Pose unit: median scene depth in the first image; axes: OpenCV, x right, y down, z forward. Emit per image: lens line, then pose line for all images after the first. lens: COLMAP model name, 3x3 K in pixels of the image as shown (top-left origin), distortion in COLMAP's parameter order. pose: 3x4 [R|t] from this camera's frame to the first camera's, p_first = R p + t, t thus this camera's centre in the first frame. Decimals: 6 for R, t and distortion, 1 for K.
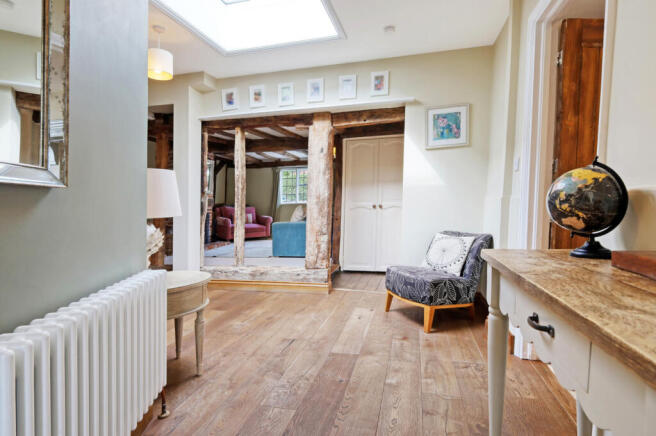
lens RADIAL K [[342.4, 0, 327.9], [0, 342.4, 215.0], [0, 0, 1]] dist [-0.000326, 0.000106]
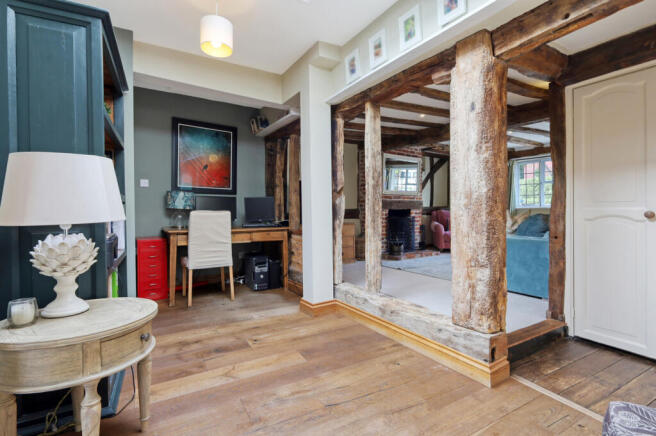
lens RADIAL K [[319.9, 0, 325.7], [0, 319.9, 196.6], [0, 0, 1]] dist [-0.002149, -0.000036]
pose [[0.695988, -0.013774, -0.717921, 0.171423], [-0.033409, 0.998112, -0.051539, -0.016013], [0.717275, 0.059855, 0.694214, 0.482330]]
